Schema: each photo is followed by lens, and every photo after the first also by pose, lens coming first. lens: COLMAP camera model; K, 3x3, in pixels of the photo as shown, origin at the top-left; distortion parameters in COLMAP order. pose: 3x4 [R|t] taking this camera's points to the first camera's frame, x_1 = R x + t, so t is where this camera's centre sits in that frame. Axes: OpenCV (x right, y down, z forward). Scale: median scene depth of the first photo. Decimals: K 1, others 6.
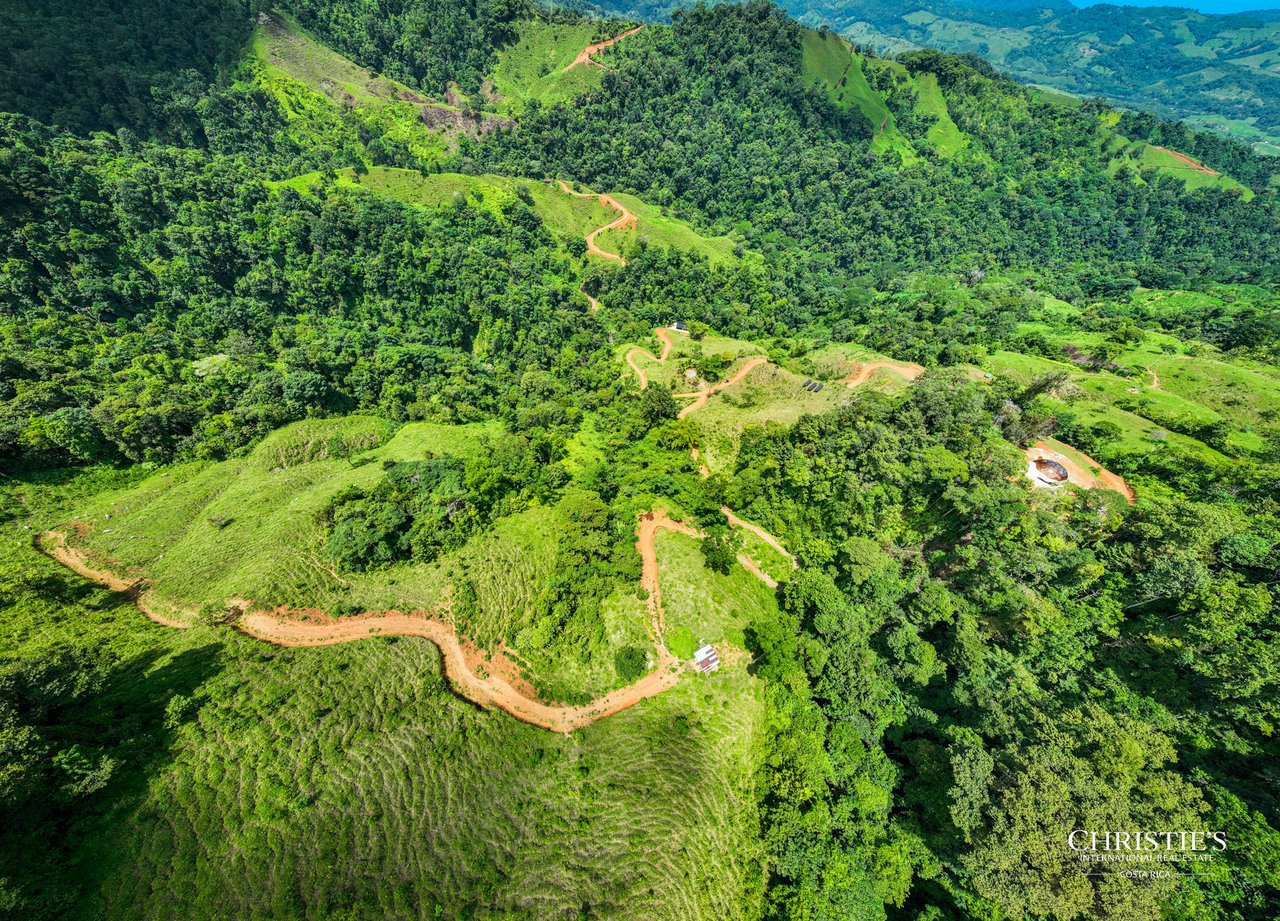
lens RADIAL K [[377.3, 0, 643.0], [0, 377.3, 465.7], [0, 0, 1]] dist [0.002479, -0.000152]
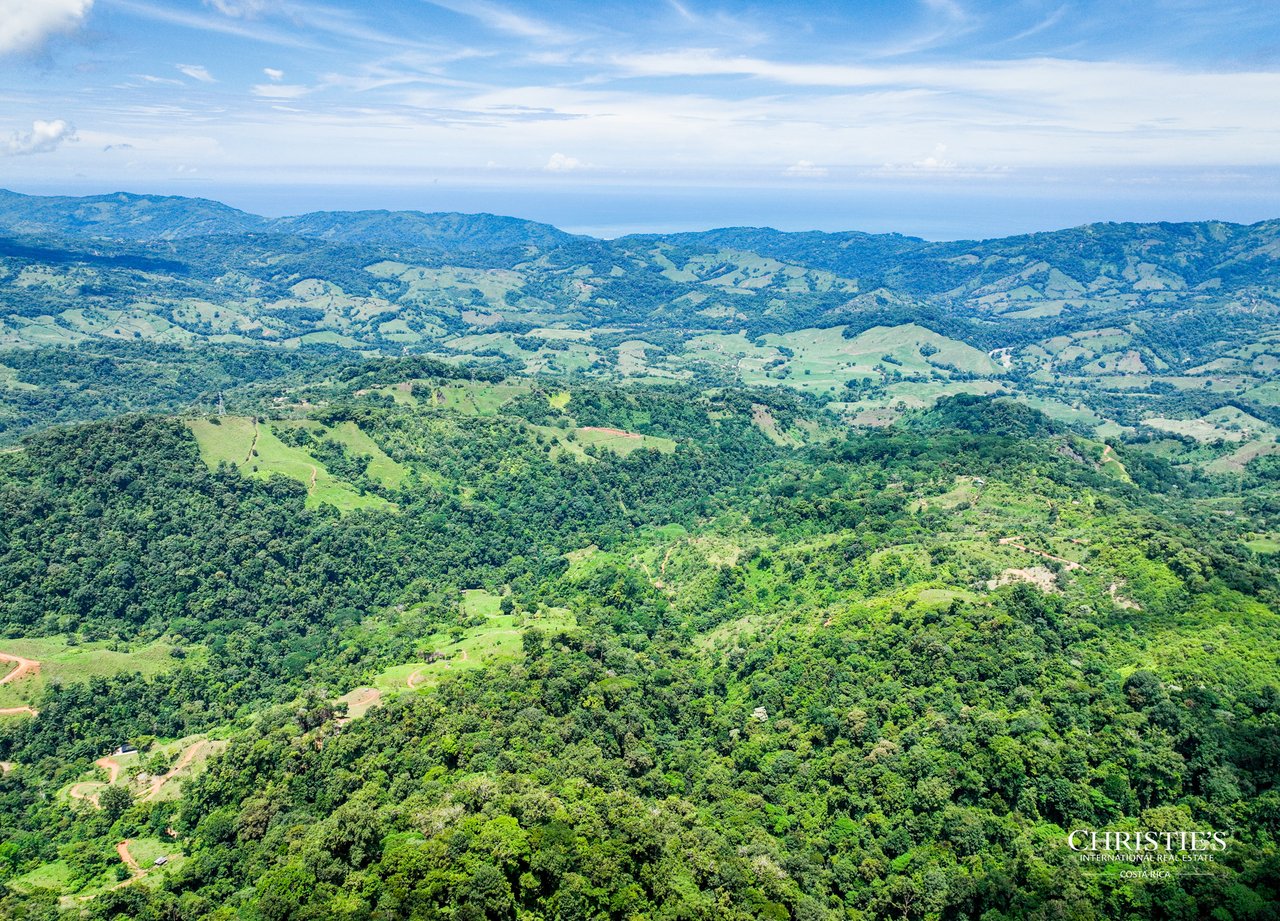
lens RADIAL K [[908.0, 0, 646.2], [0, 908.0, 466.4], [0, 0, 1]] dist [-0.010097, 0.023576]
pose [[0.778602, -0.211682, 0.590737, -0.055223], [0.510035, 0.761897, -0.399222, 0.460435], [-0.365572, 0.612131, 0.701179, -1.041367]]
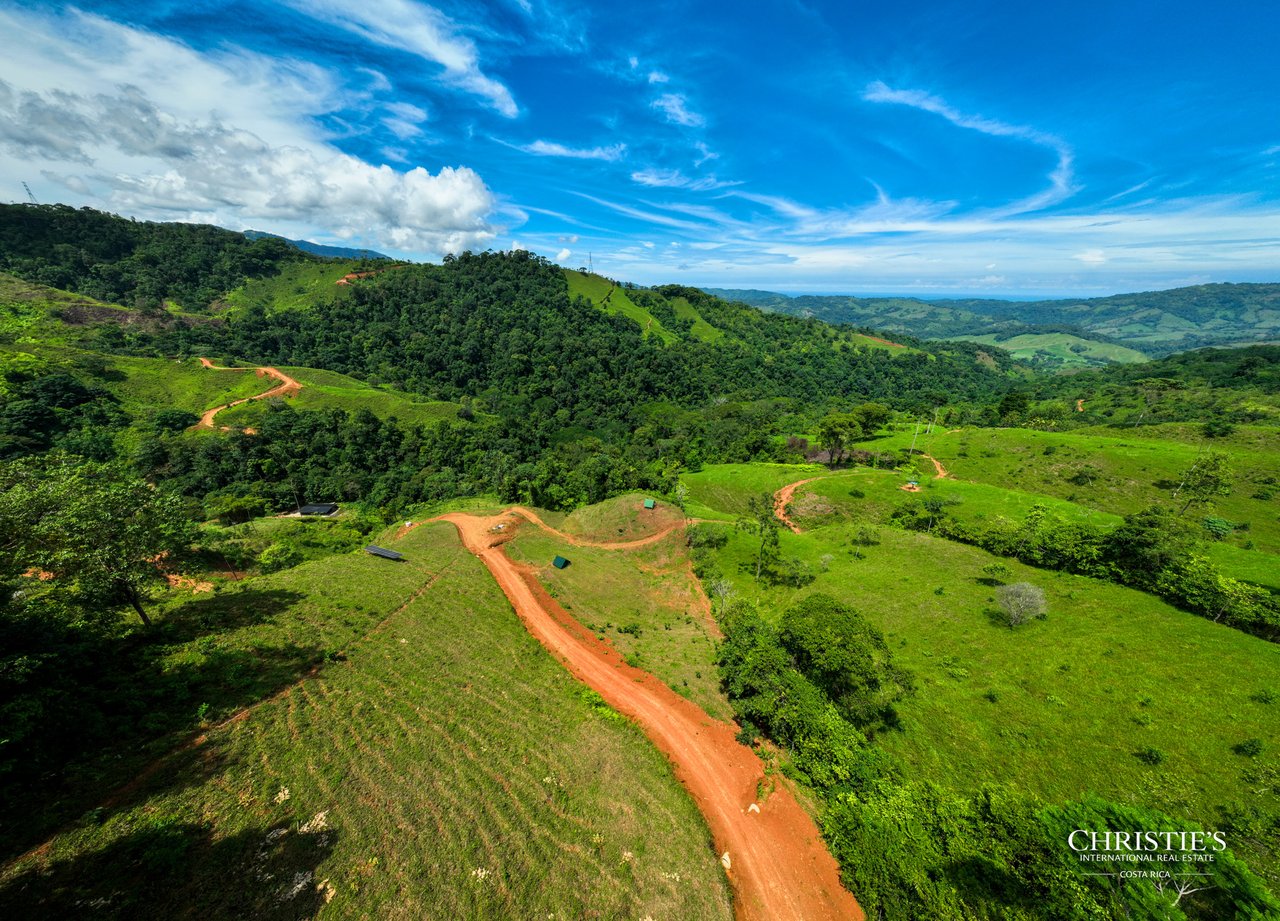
lens RADIAL K [[373.2, 0, 645.1], [0, 373.2, 459.5], [0, 0, 1]] dist [-0.000071, -0.000126]
pose [[0.964839, -0.118091, 0.234821, 0.355734], [0.215840, 0.865804, -0.451439, -0.036269], [-0.149998, 0.486250, 0.860850, 0.258503]]
